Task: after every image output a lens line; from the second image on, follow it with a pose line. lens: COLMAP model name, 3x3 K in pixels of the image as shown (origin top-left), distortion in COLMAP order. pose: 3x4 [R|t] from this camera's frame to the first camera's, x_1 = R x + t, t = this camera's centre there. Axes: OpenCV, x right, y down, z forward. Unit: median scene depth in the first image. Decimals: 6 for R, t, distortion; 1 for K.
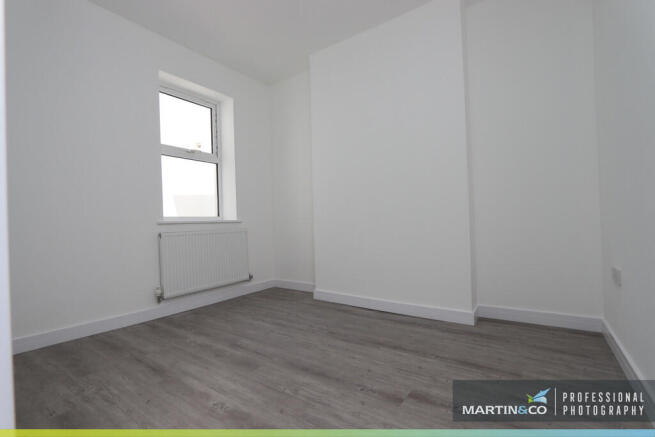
lens RADIAL K [[302.0, 0, 328.3], [0, 302.0, 218.9], [0, 0, 1]] dist [-0.024283, 0.003239]
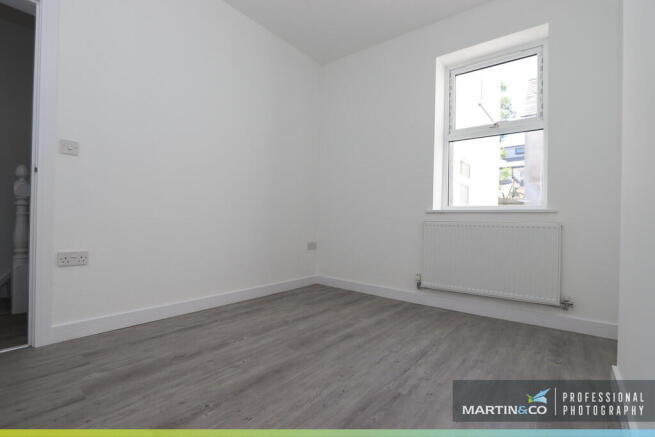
lens RADIAL K [[302.0, 0, 326.9], [0, 302.0, 223.4], [0, 0, 1]] dist [-0.024283, 0.003239]
pose [[-0.070088, 0.026663, -0.997184, 0.519241], [-0.008237, 0.999593, 0.027306, 0.030242], [0.997507, 0.010127, -0.069840, 0.809401]]
